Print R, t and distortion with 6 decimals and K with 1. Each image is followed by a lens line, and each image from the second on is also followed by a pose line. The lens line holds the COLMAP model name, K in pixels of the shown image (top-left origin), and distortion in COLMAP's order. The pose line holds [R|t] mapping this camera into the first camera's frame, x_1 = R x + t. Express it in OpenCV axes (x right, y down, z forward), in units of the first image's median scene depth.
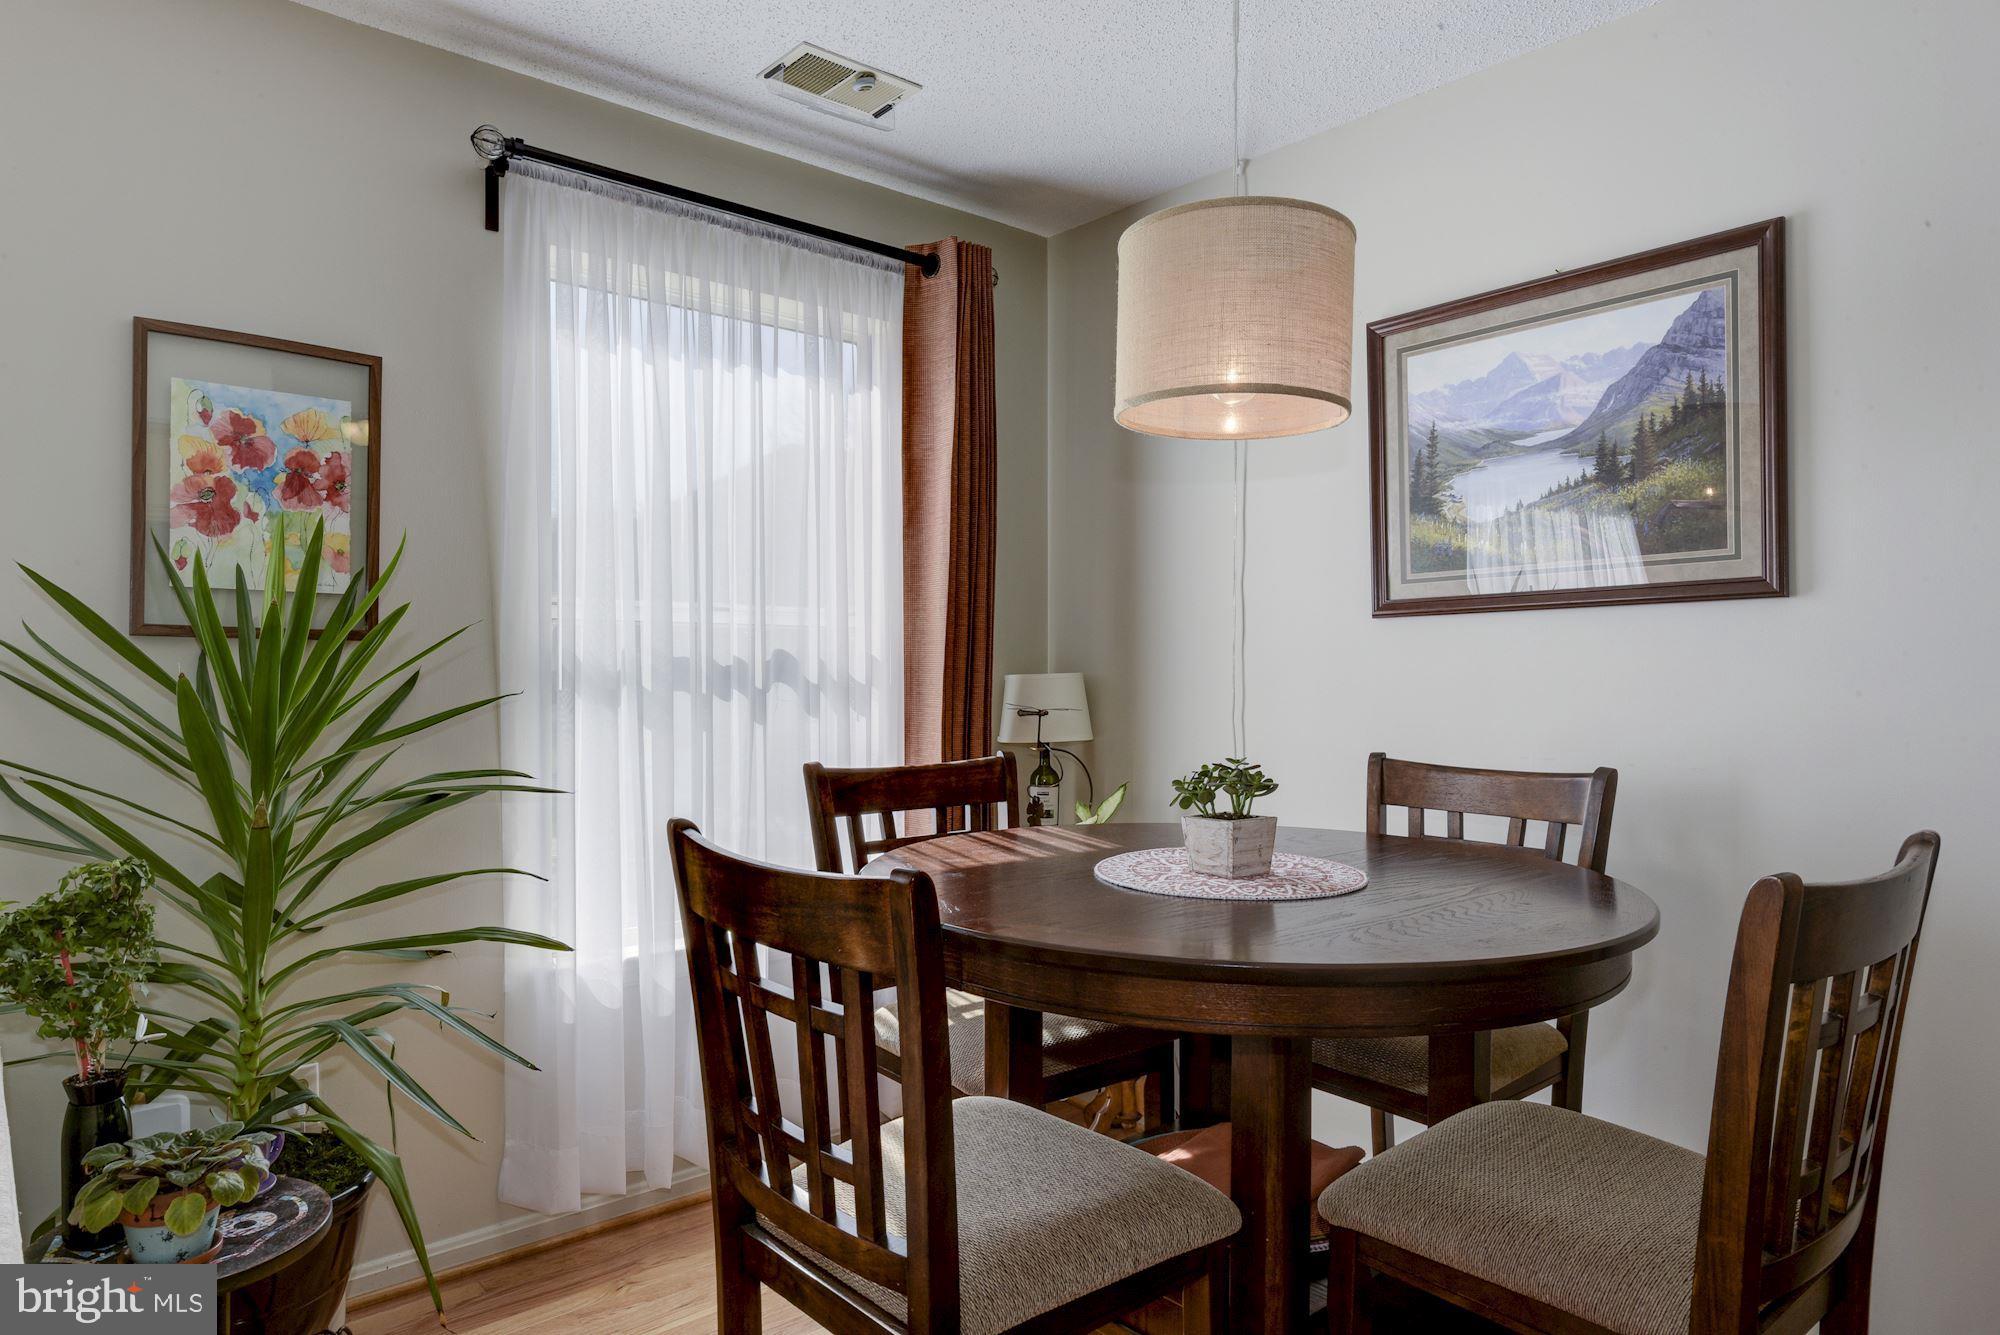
lens RADIAL K [[1211.2, 0, 996.8], [0, 1211.2, 675.4], [0, 0, 1]] dist [-0.002558, 0.000930]
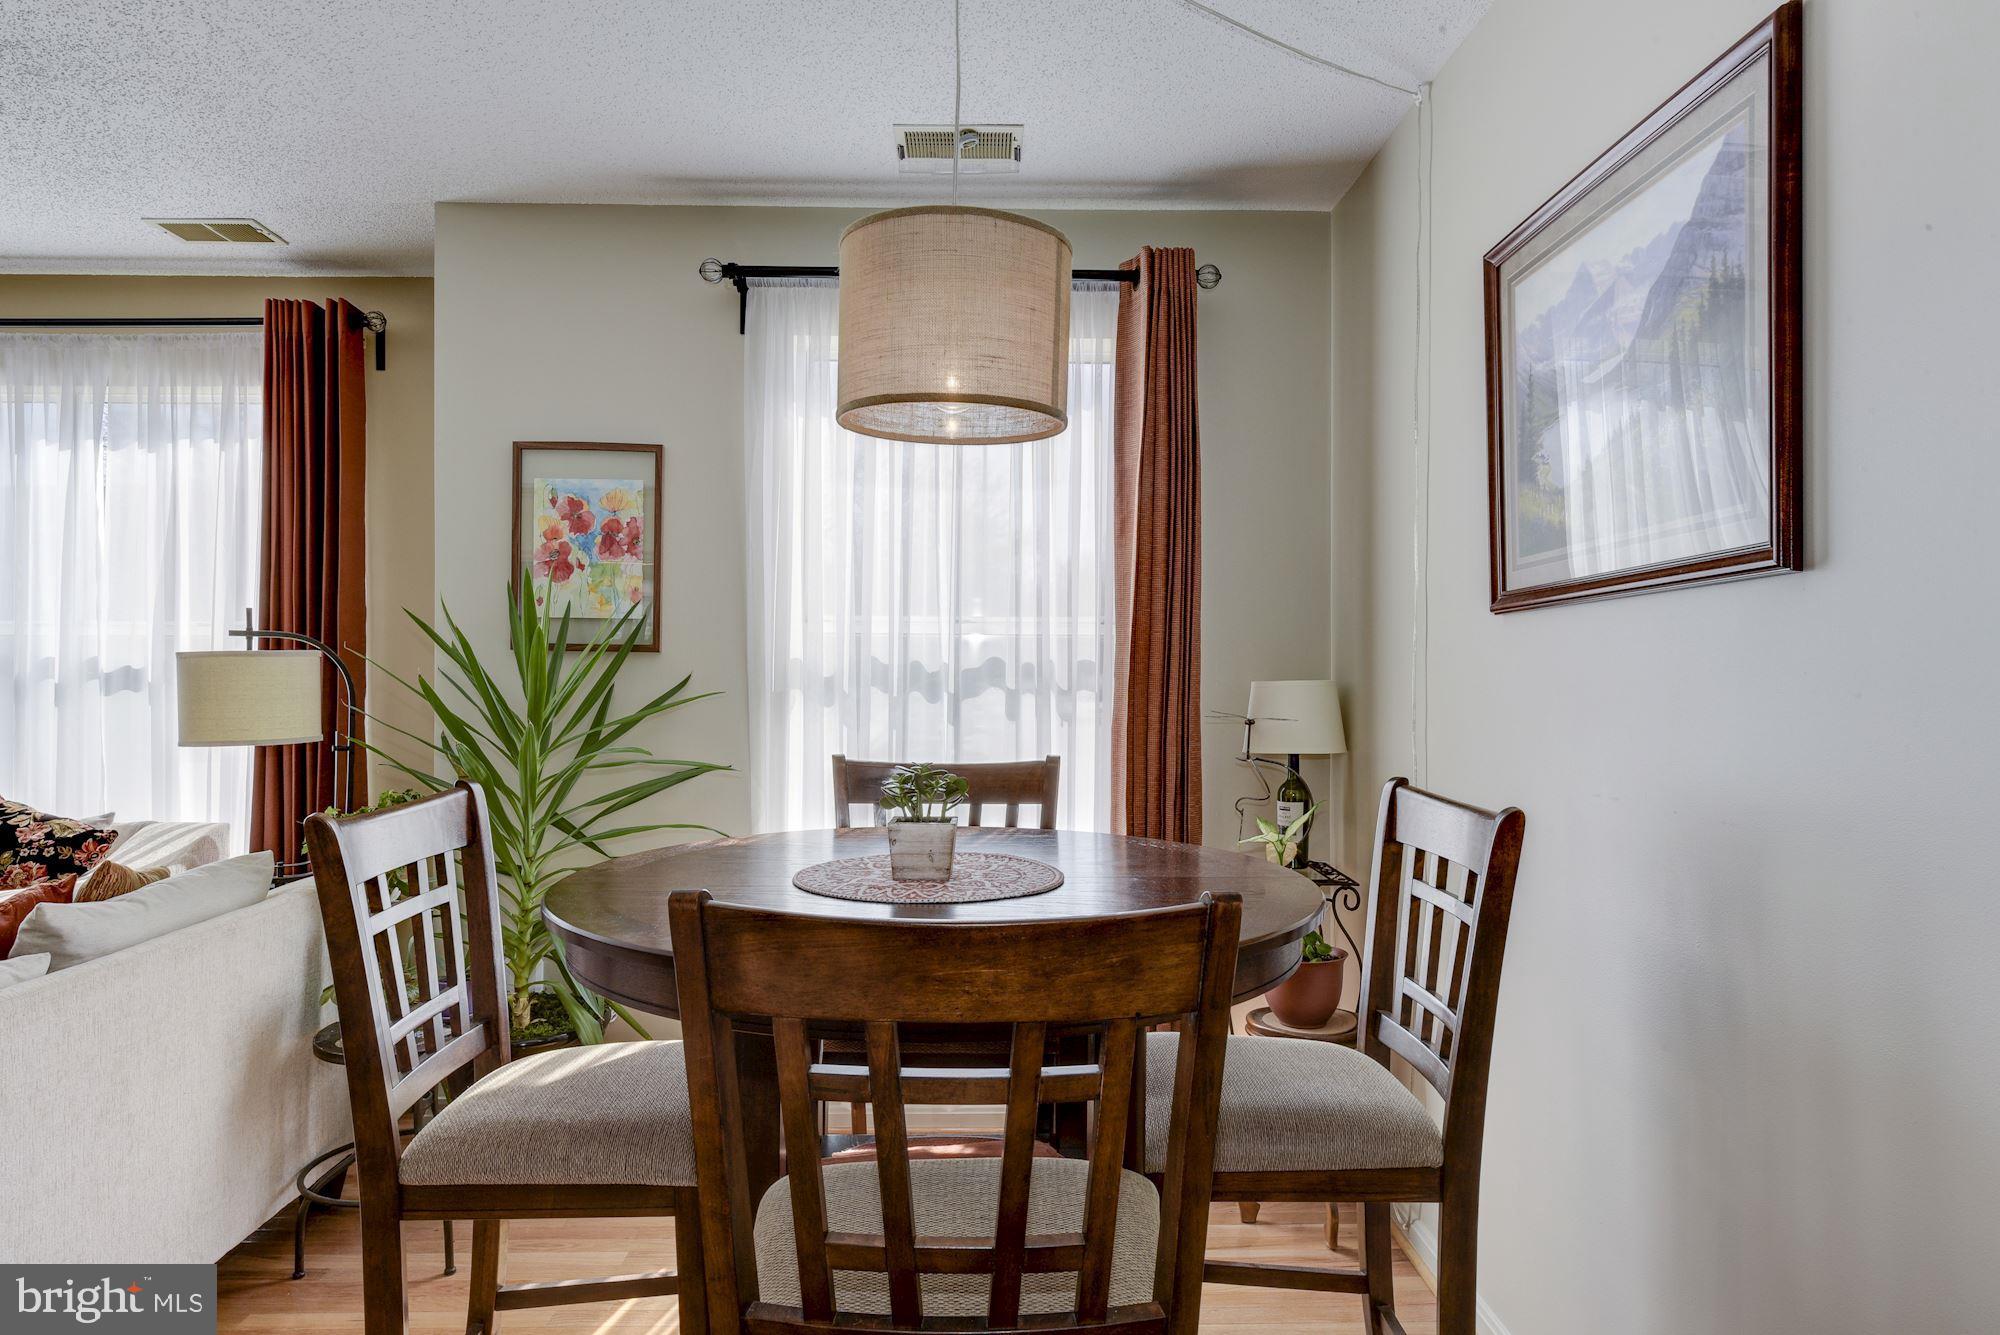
lens RADIAL K [[1211.2, 0, 1003.4], [0, 1211.2, 672.7], [0, 0, 1]] dist [-0.002558, 0.000930]
pose [[0.774816, 0.002673, -0.632182, 0.685044], [-0.006859, 0.999968, -0.004178, -0.002574], [0.632150, 0.007573, 0.774809, 0.196581]]
